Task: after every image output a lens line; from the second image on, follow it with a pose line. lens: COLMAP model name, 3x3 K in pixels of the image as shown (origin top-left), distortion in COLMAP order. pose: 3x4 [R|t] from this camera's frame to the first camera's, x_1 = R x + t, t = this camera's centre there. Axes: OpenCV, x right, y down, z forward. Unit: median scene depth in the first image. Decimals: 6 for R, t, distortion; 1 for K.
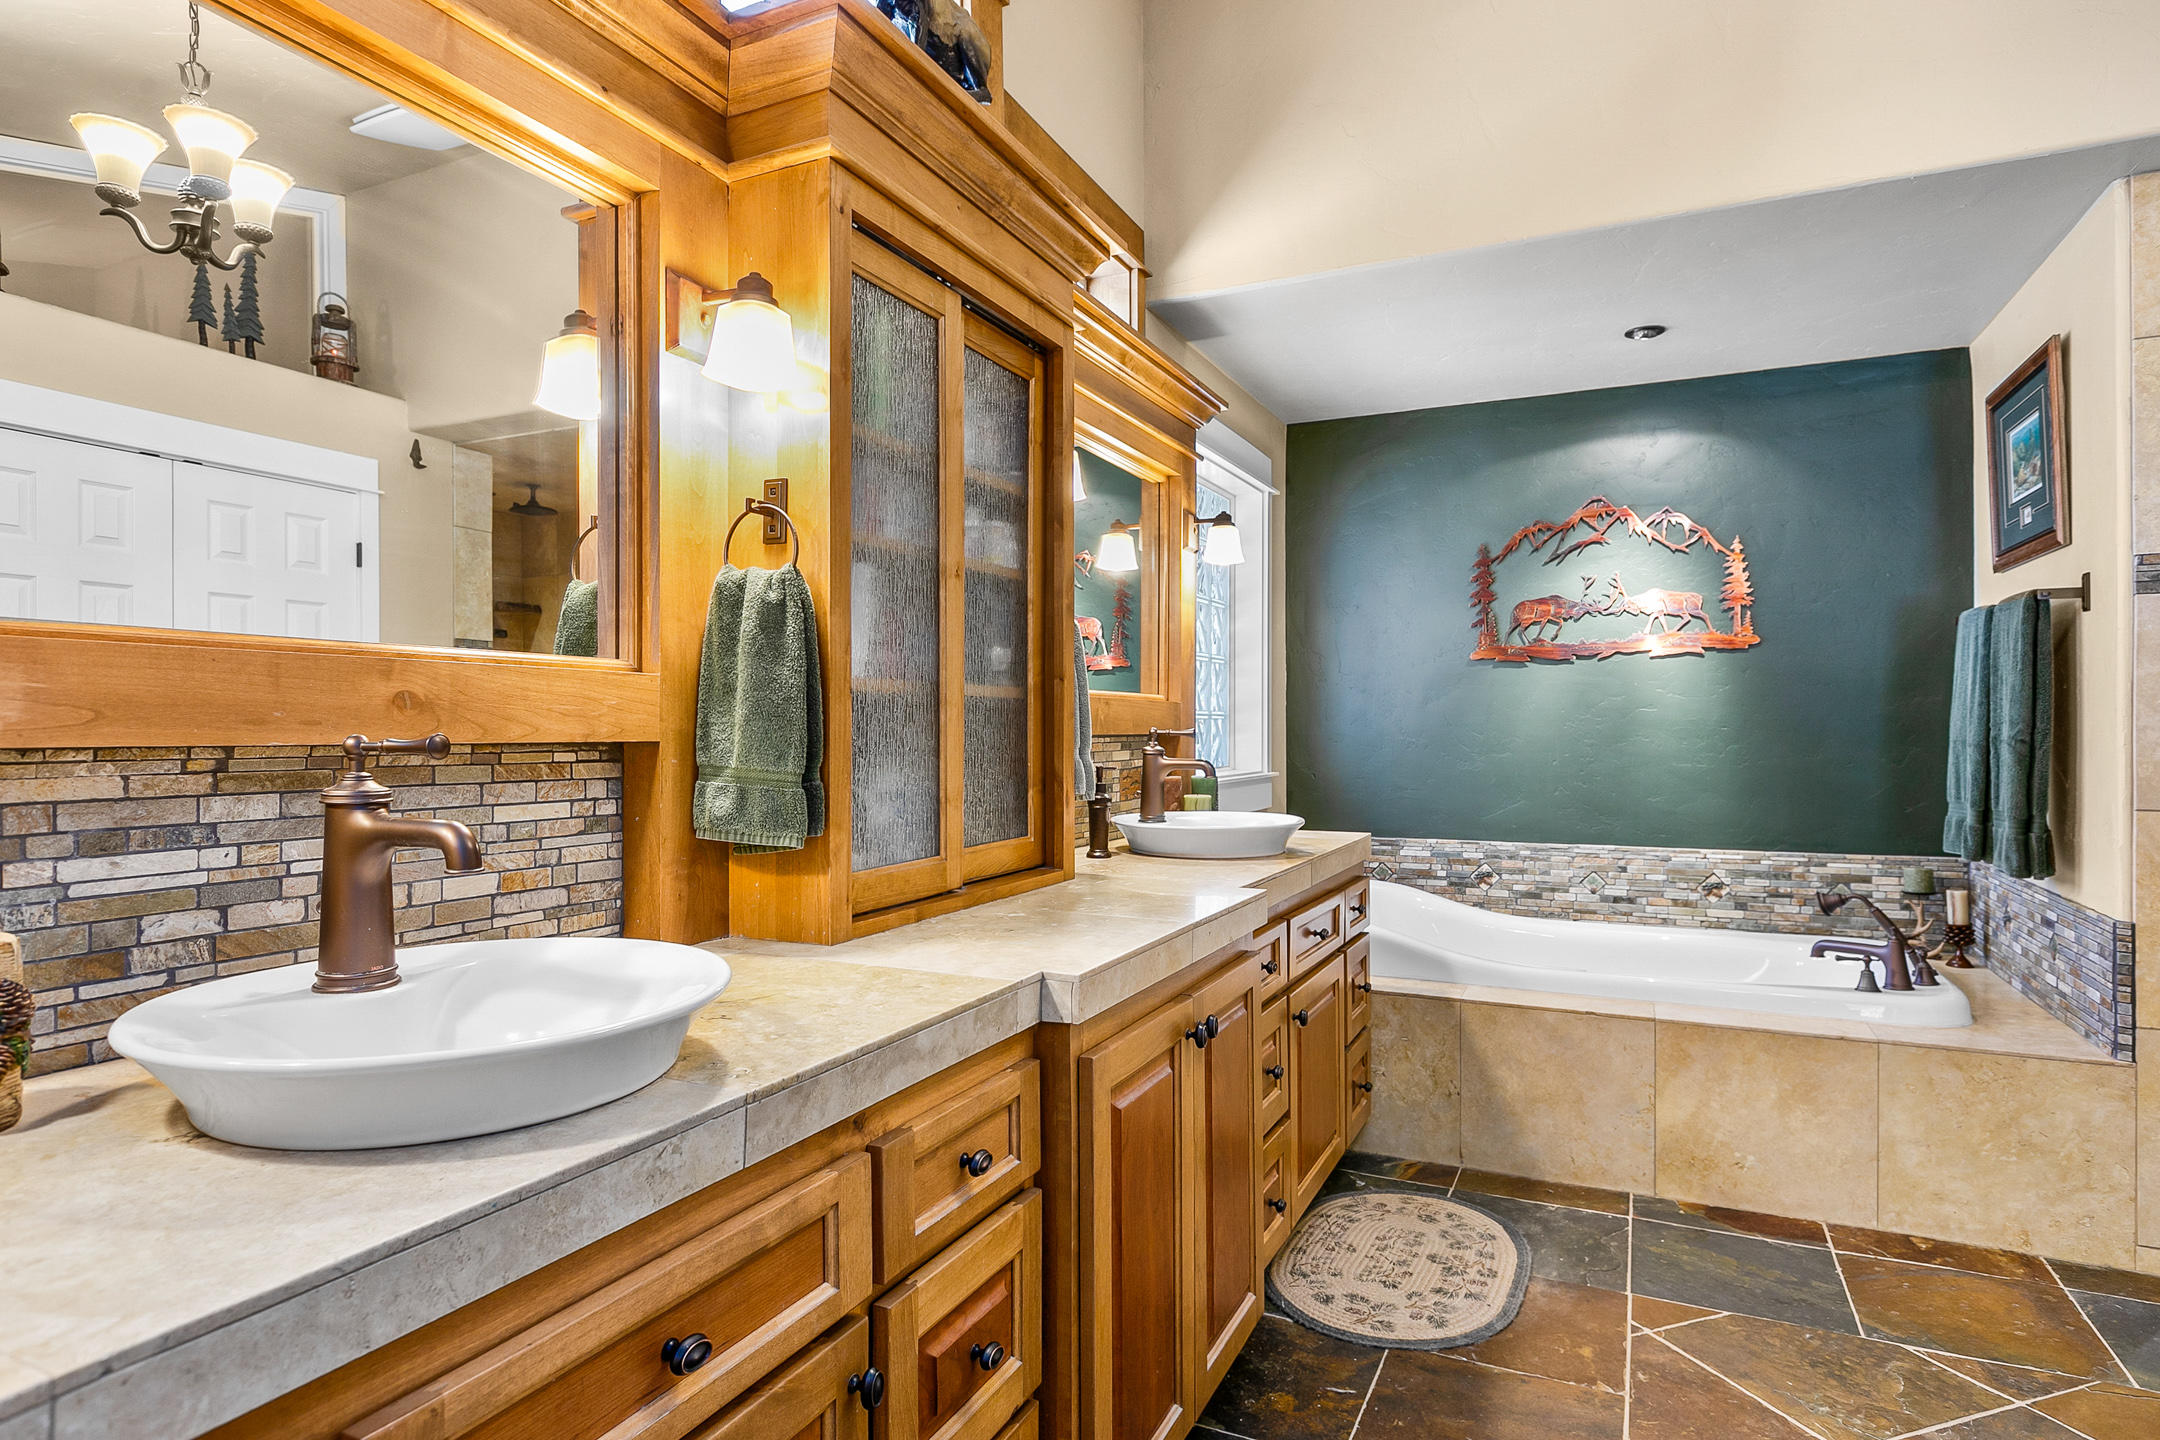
lens RADIAL K [[1183.9, 0, 1079.6], [0, 1183.9, 723.4], [0, 0, 1]] dist [0.004443, -0.003518]
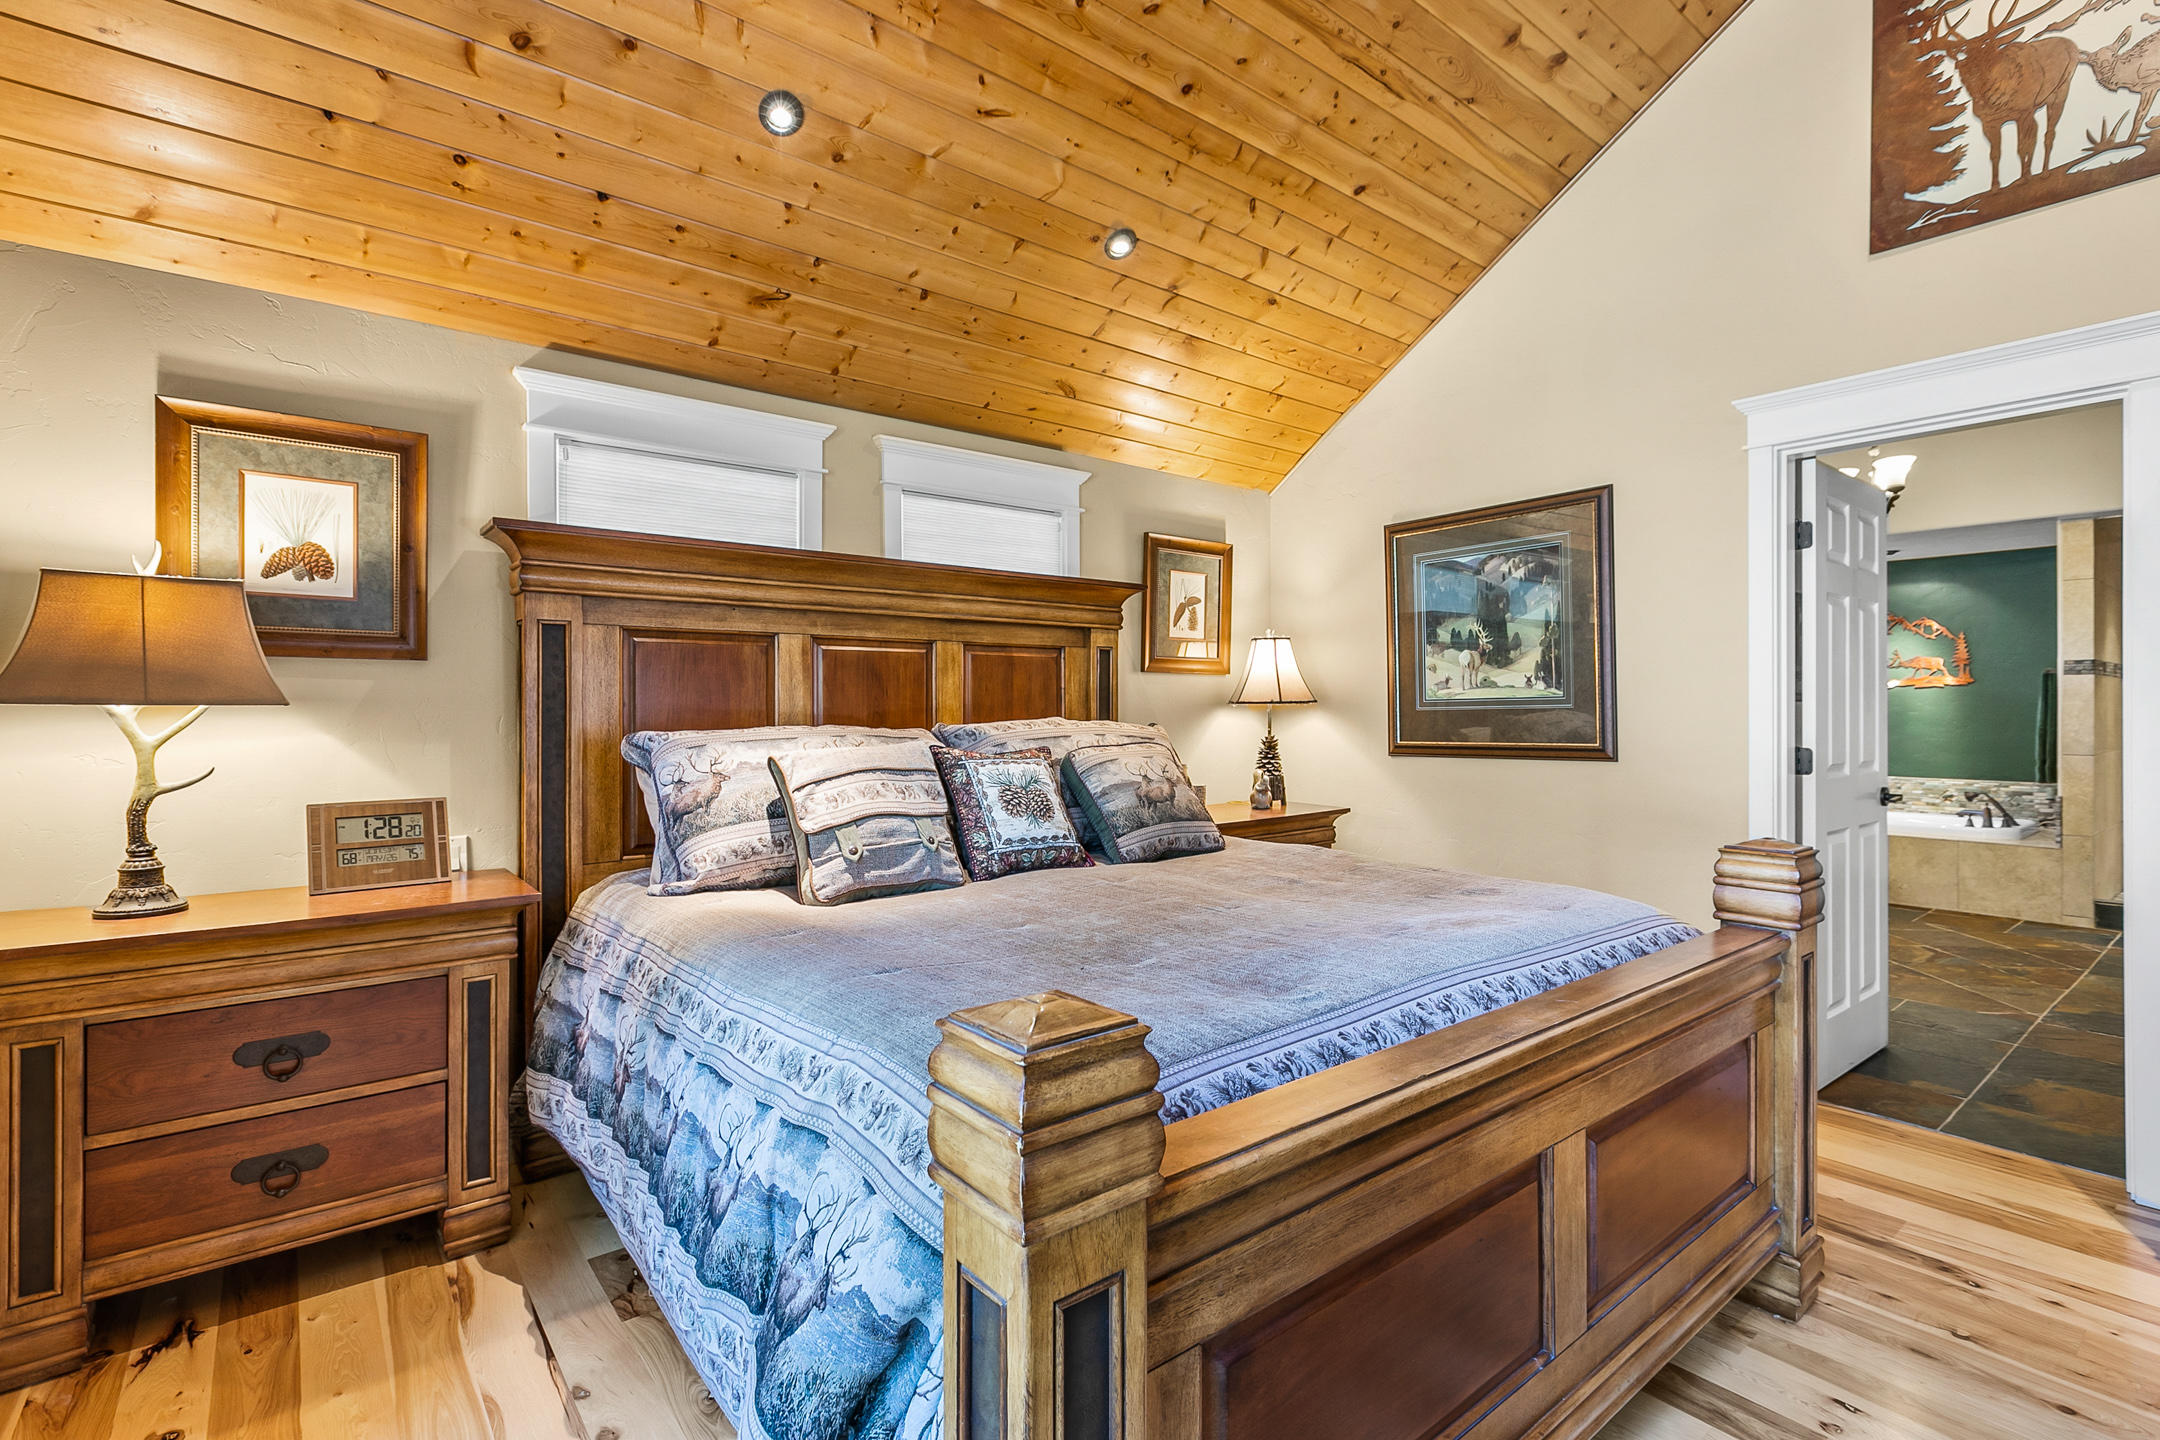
lens RADIAL K [[992.1, 0, 1084.2], [0, 992.1, 708.1], [0, 0, 1]] dist [0.006968, -0.001088]
pose [[0.900985, 0.002533, -0.433842, -0.133449], [-0.002359, 0.999997, 0.000938, -0.029372], [0.433843, 0.000178, 0.900988, -1.986745]]
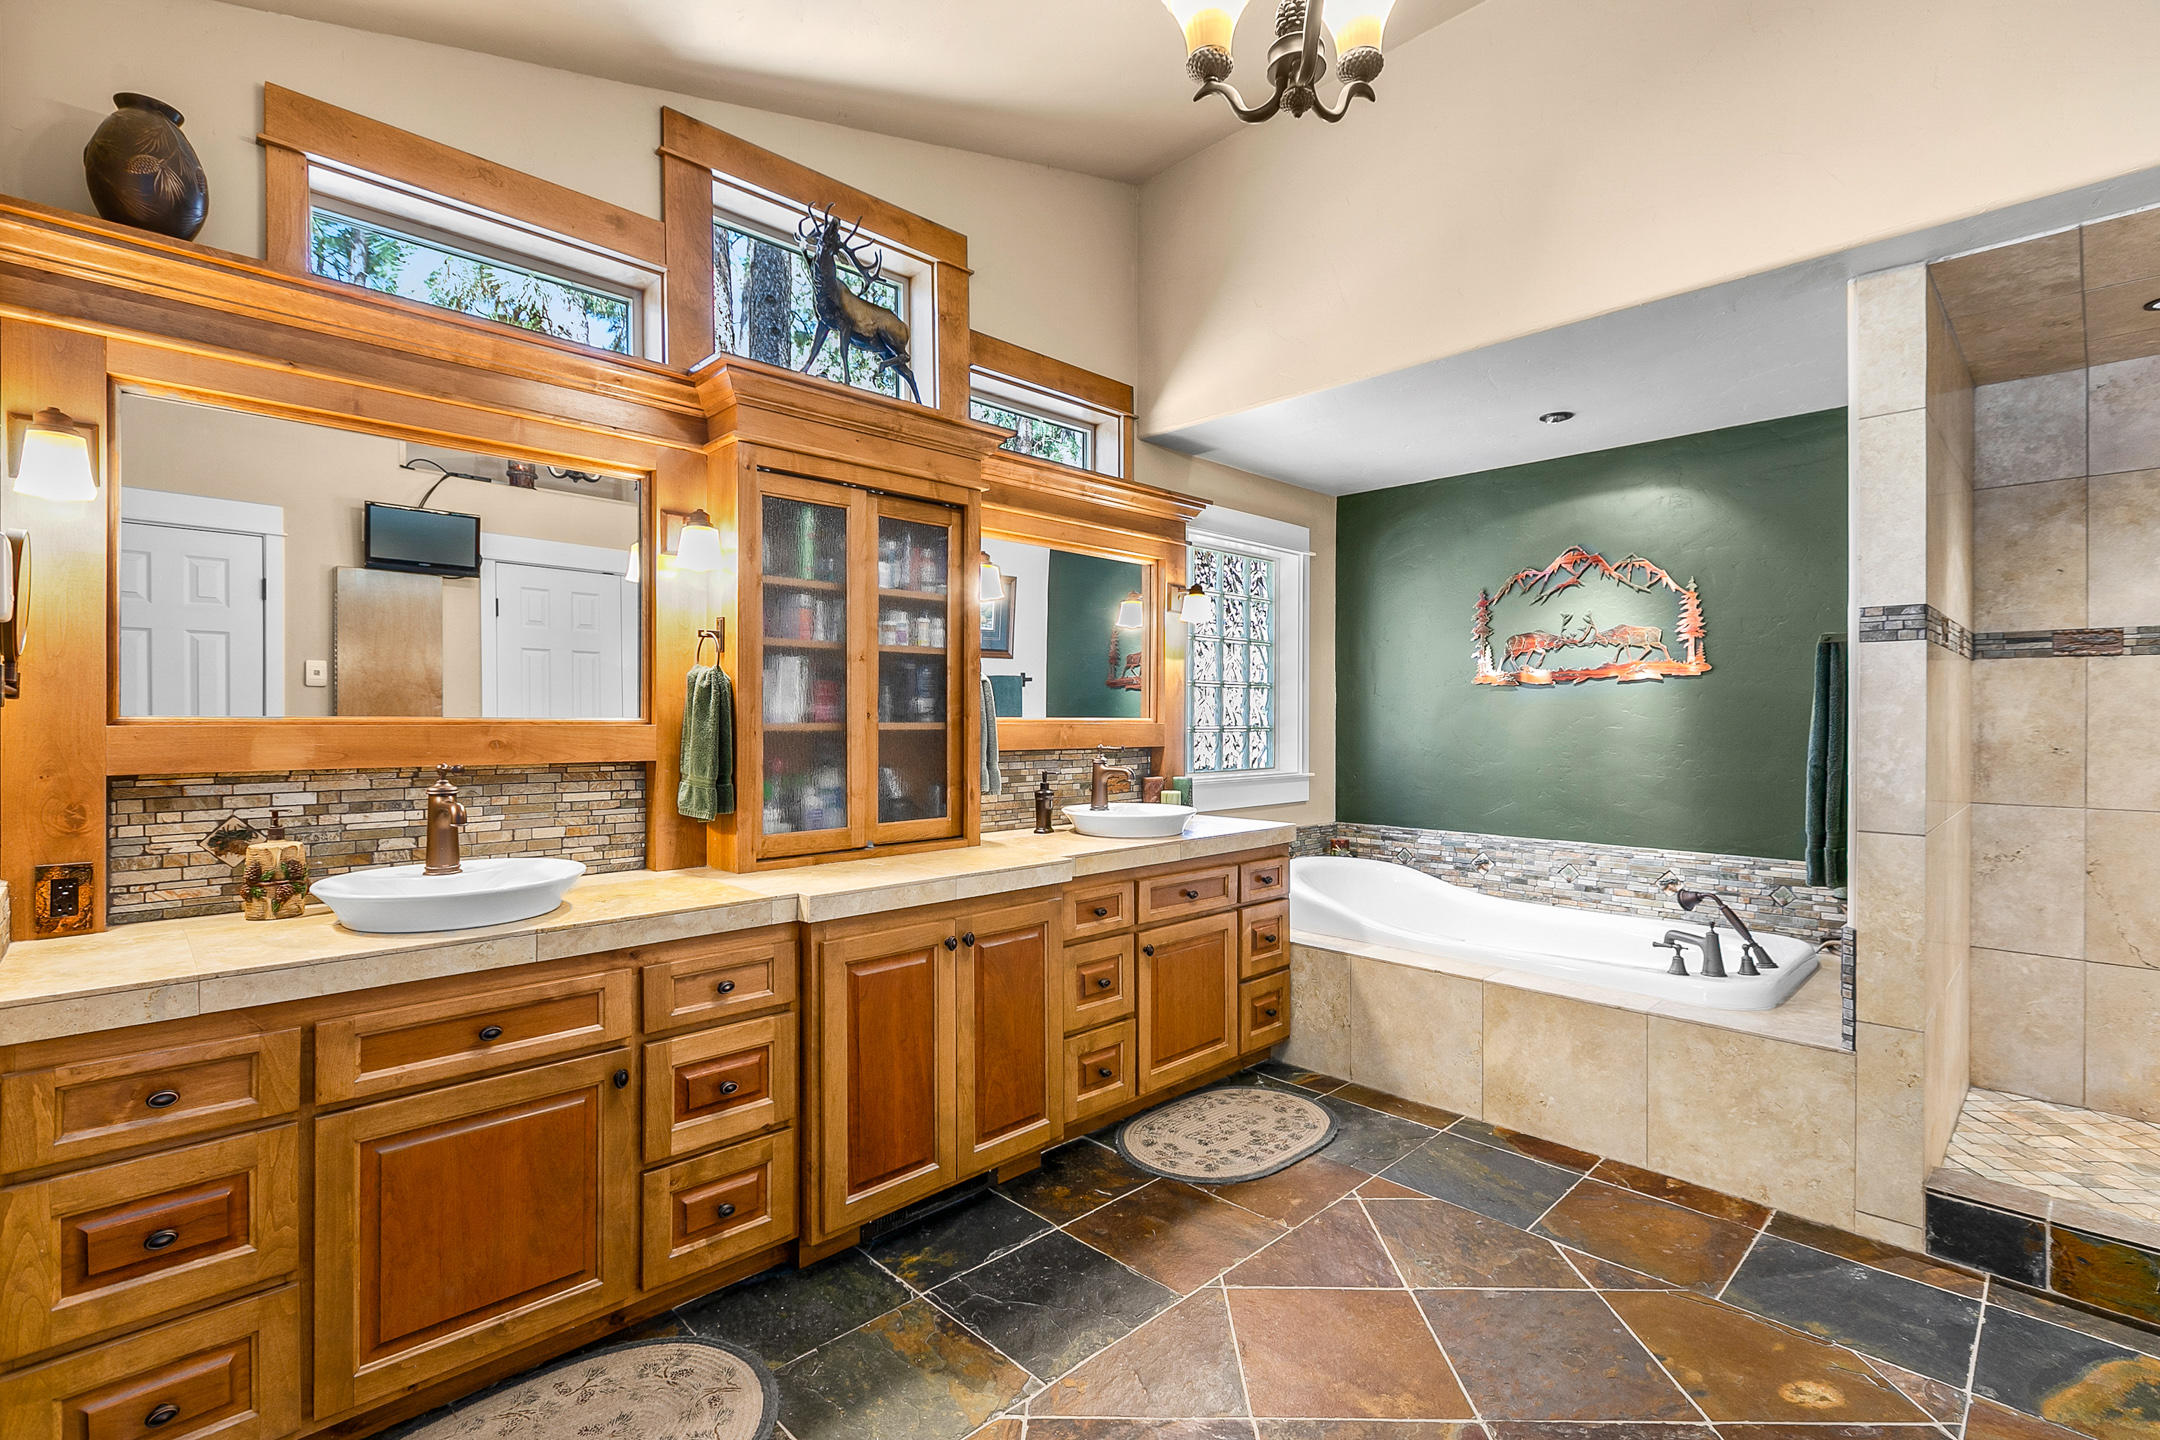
lens RADIAL K [[992.1, 0, 1074.1], [0, 992.1, 719.0], [0, 0, 1]] dist [0.006968, -0.001088]
pose [[0.938955, 0.003915, -0.344017, 0.500556], [-0.002351, 0.999985, 0.004964, -0.037321], [0.344032, -0.003852, 0.938950, -0.160448]]
